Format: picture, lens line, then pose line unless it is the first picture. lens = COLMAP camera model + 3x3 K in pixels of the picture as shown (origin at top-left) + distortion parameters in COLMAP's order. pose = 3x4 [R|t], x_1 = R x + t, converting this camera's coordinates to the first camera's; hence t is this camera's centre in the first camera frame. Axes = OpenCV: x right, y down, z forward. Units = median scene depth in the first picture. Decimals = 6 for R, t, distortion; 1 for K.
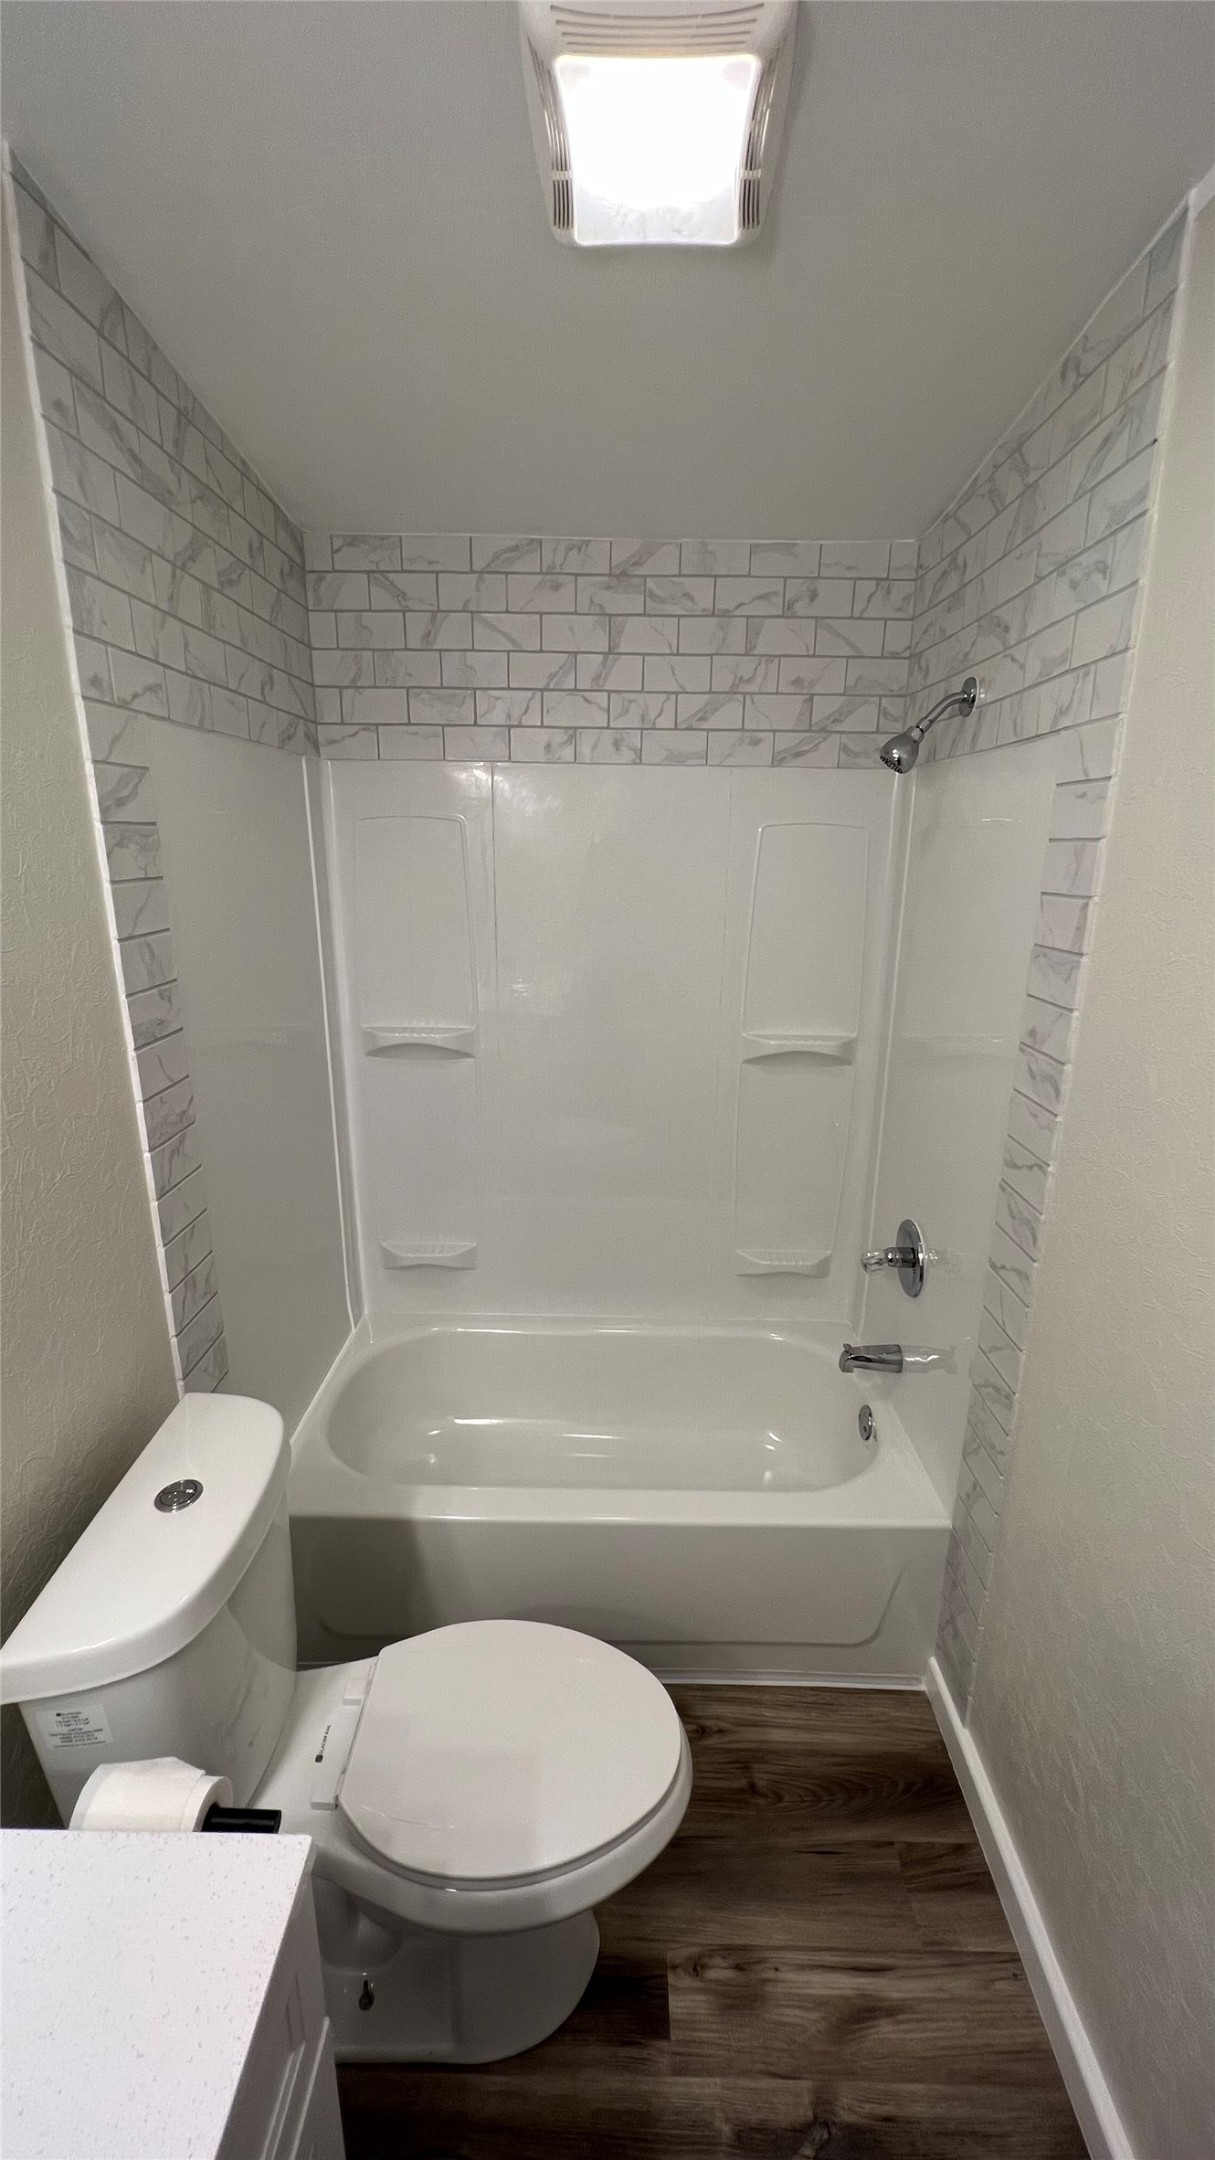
lens RADIAL K [[862.4, 0, 611.9], [0, 862.4, 1070.2], [0, 0, 1]] dist [-0.001438, 0.000669]
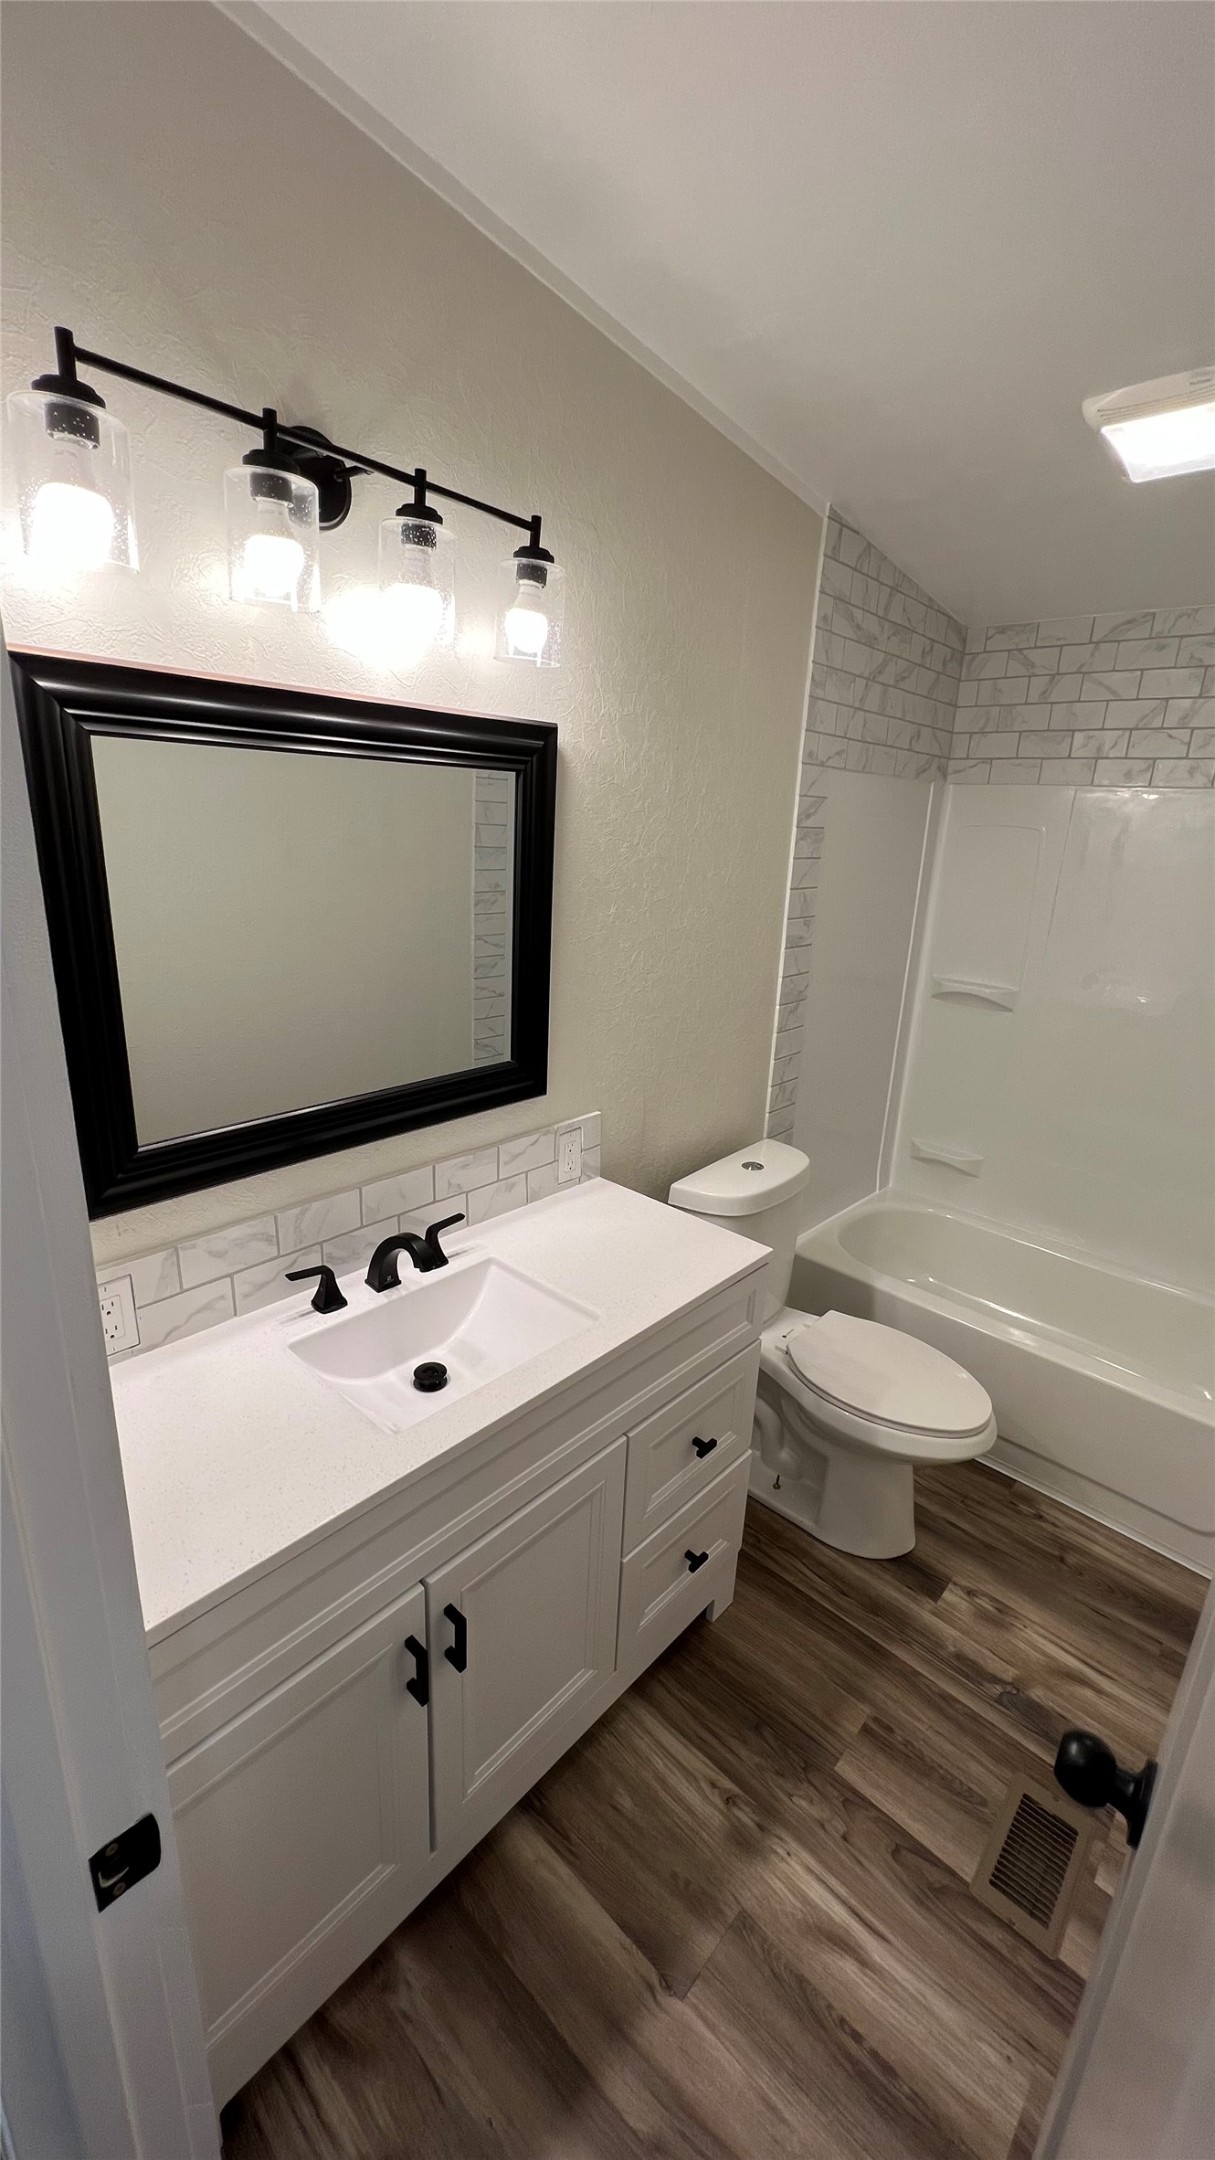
lens RADIAL K [[862.4, 0, 607.6], [0, 862.4, 1074.6], [0, 0, 1]] dist [-0.001438, 0.000669]
pose [[0.739136, 0.215024, -0.638313, 0.276829], [-0.209755, 0.974032, 0.085230, 0.109850], [0.640064, 0.070892, 0.765044, -0.438929]]
